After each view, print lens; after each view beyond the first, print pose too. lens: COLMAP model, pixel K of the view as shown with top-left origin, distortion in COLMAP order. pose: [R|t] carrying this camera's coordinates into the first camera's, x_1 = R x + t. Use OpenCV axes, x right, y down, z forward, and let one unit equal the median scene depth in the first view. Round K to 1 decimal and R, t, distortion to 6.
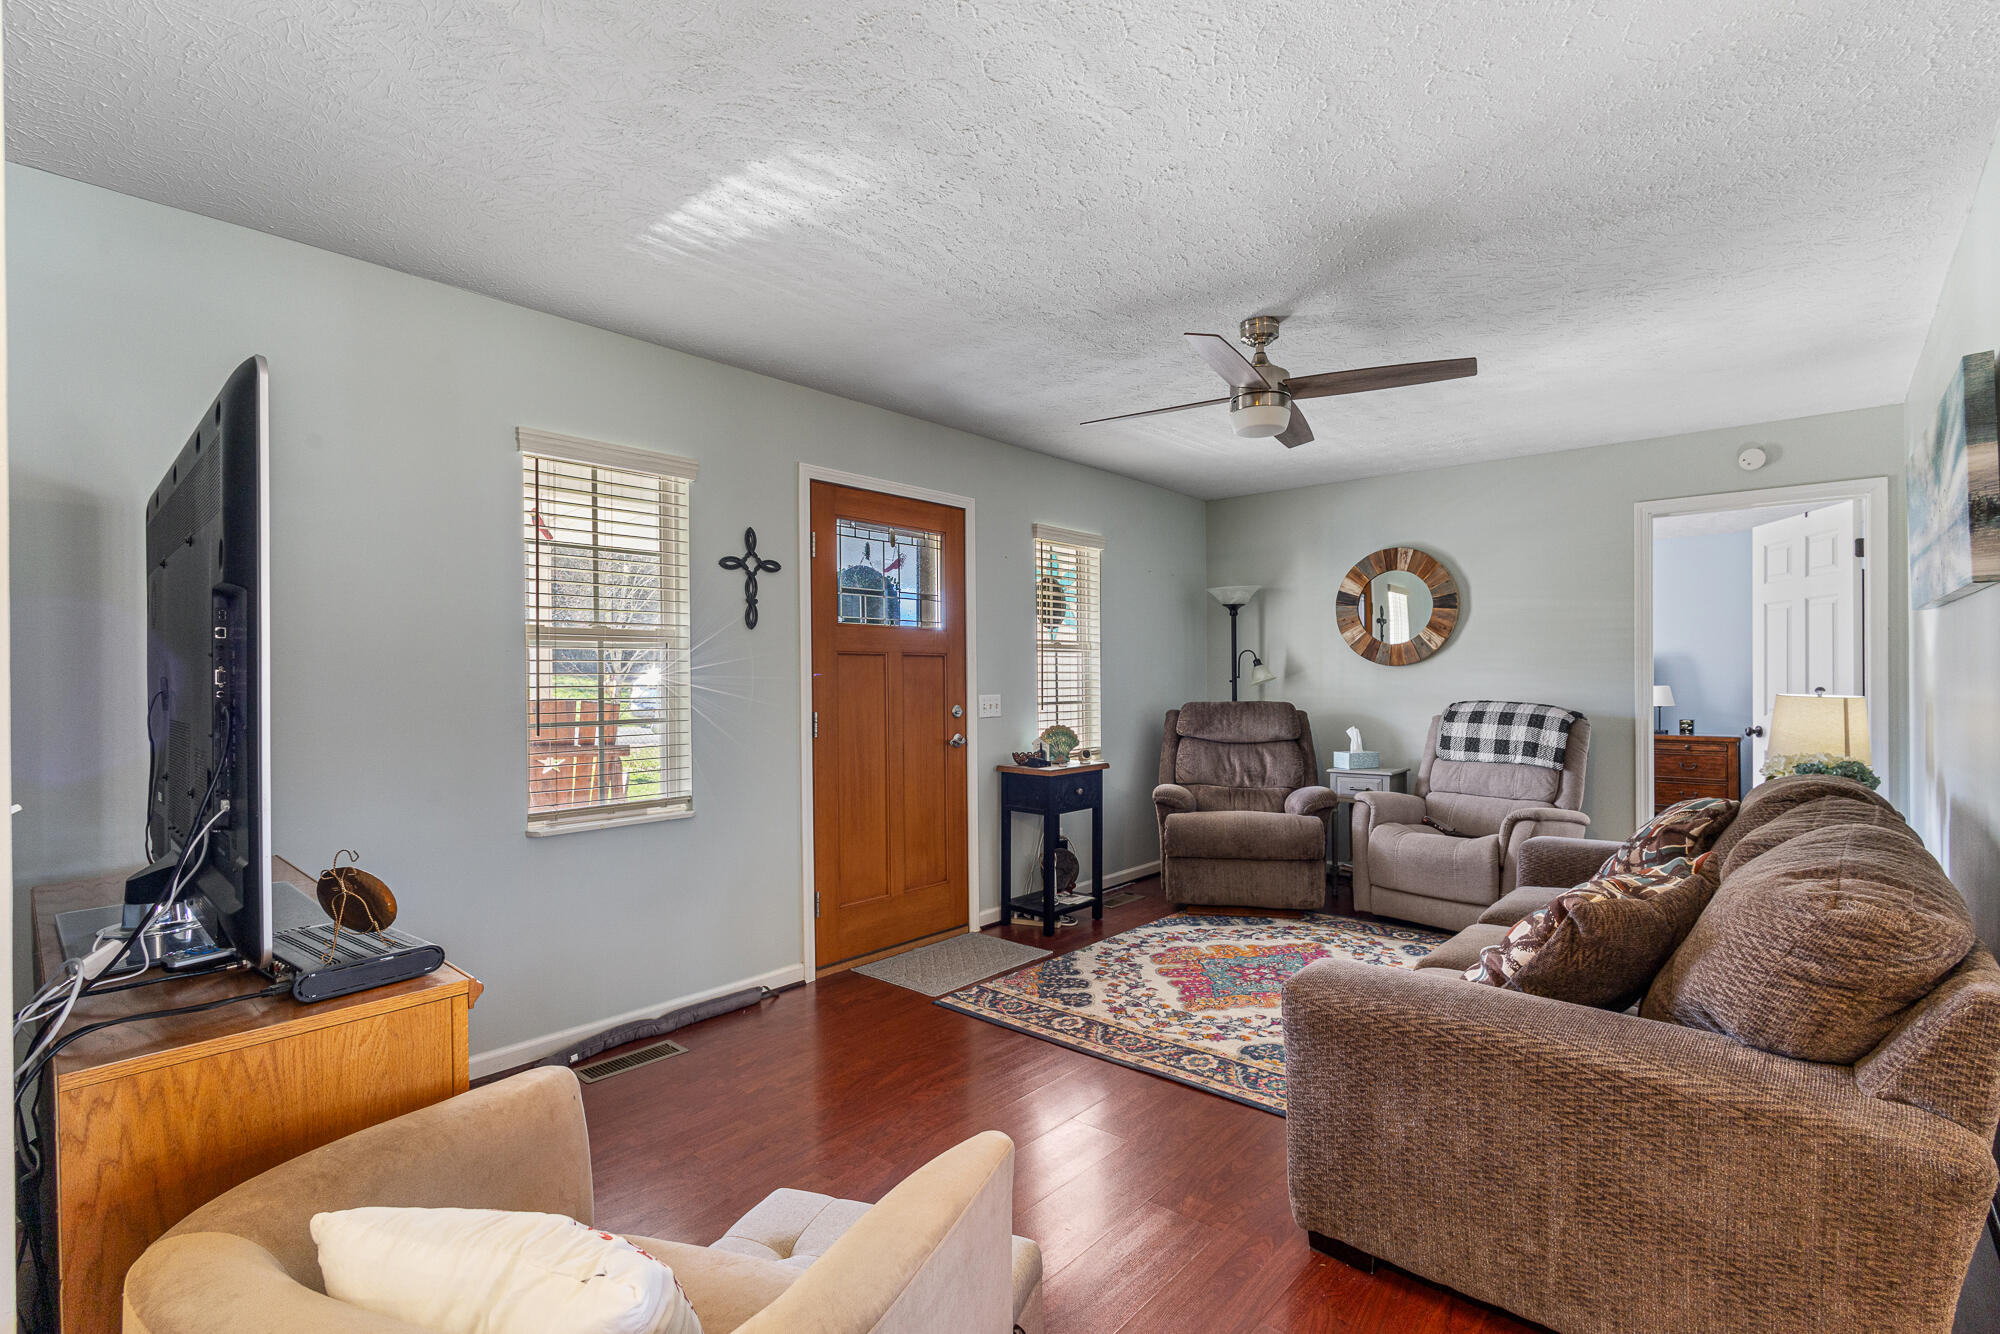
lens RADIAL K [[931.1, 0, 1002.2], [0, 931.1, 678.4], [0, 0, 1]] dist [-0.005527, 0.005891]
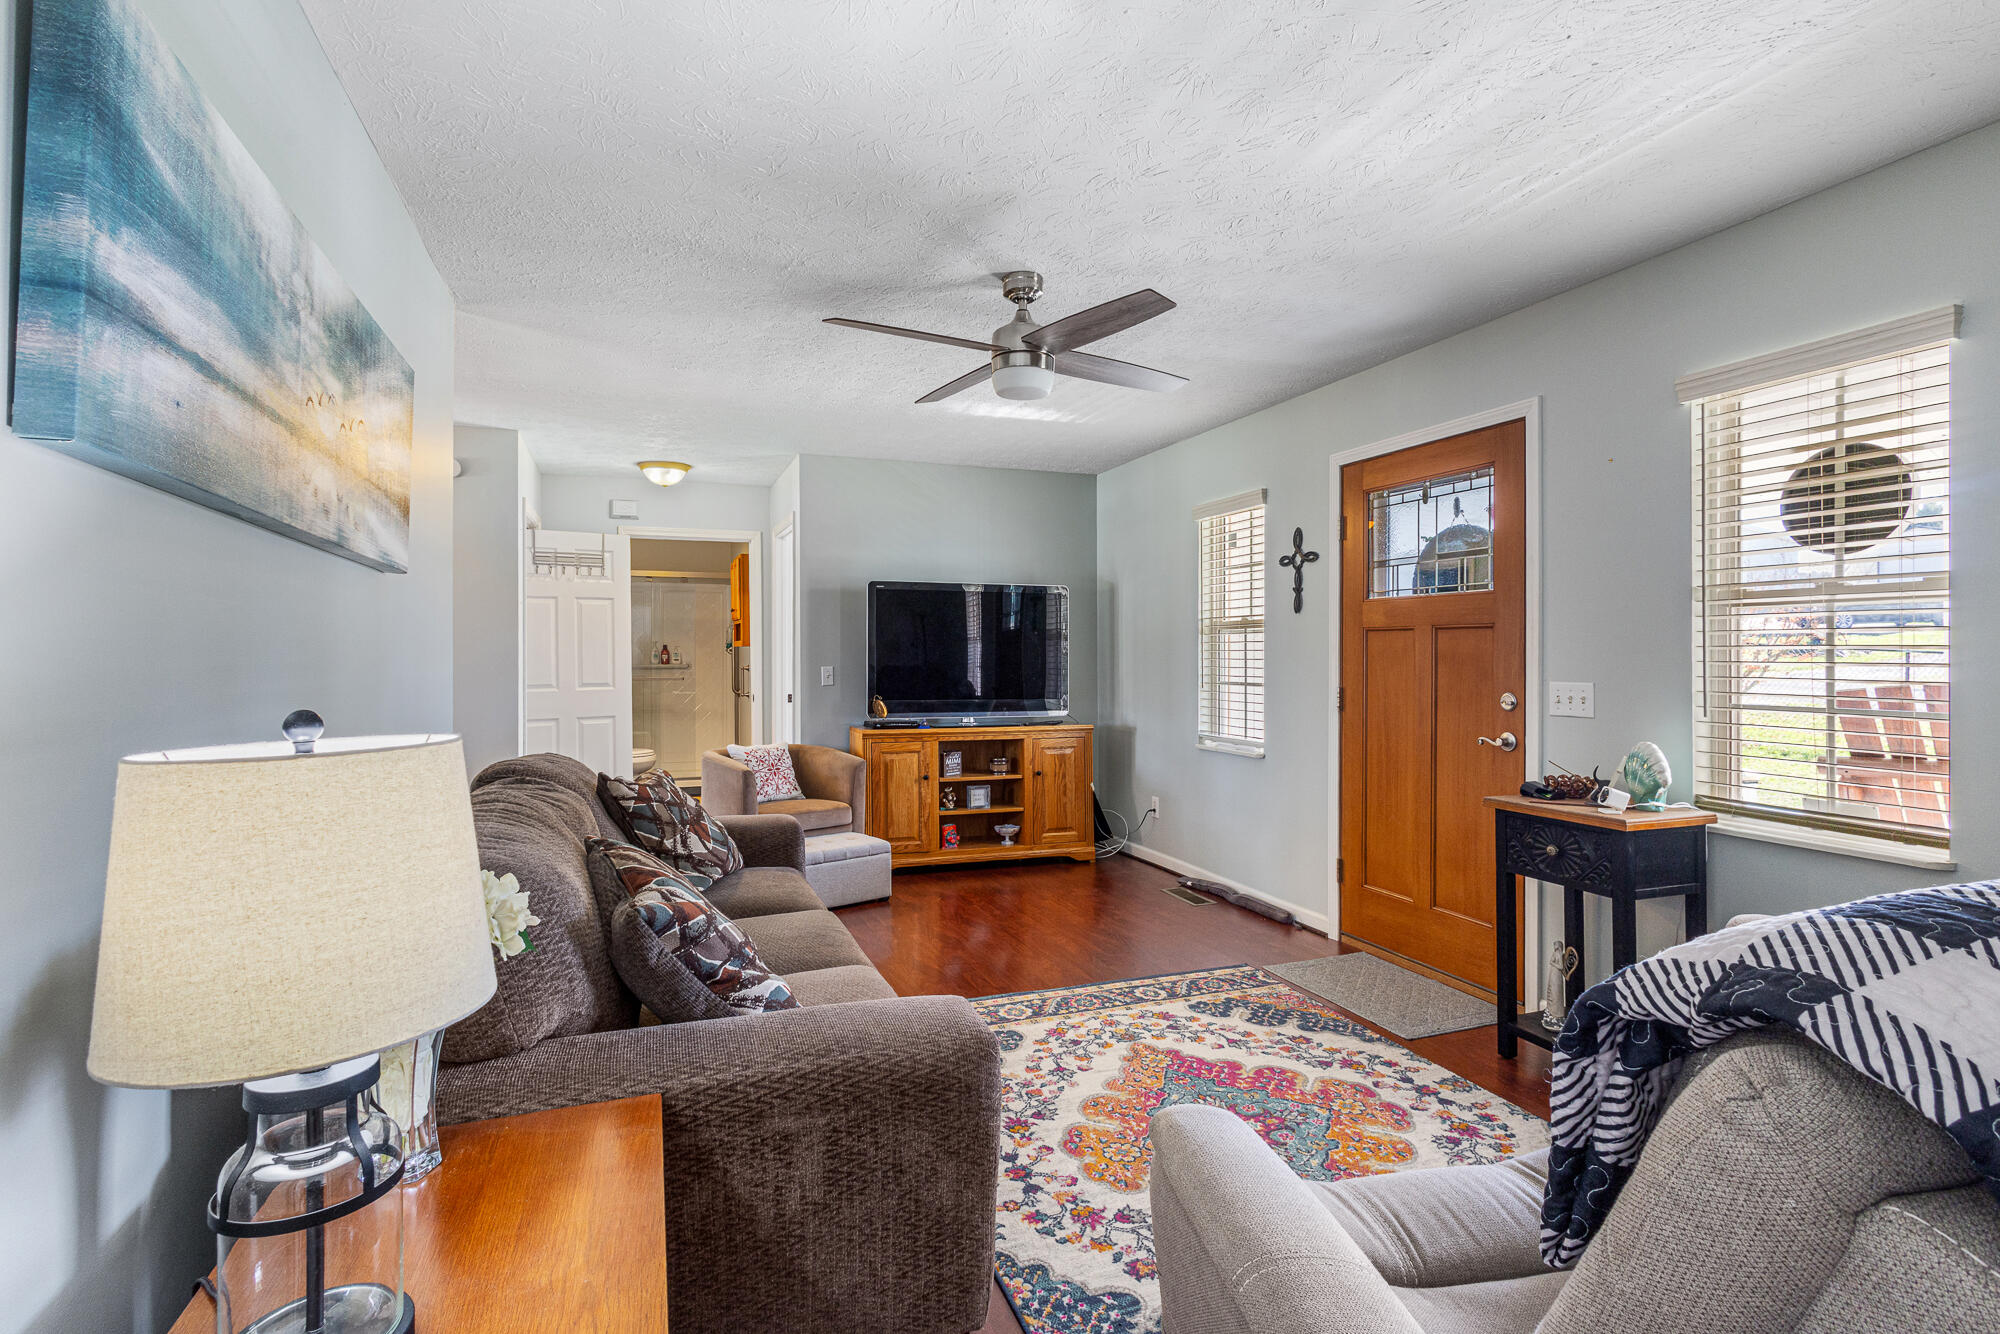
lens RADIAL K [[923.3, 0, 1007.1], [0, 923.3, 659.8], [0, 0, 1]] dist [0.001013, 0.000353]
pose [[-0.454373, 0.008650, -0.890769, 0.947967], [-0.001781, 0.999942, 0.010618, -0.005638], [0.890810, 0.006411, -0.454332, 1.199646]]
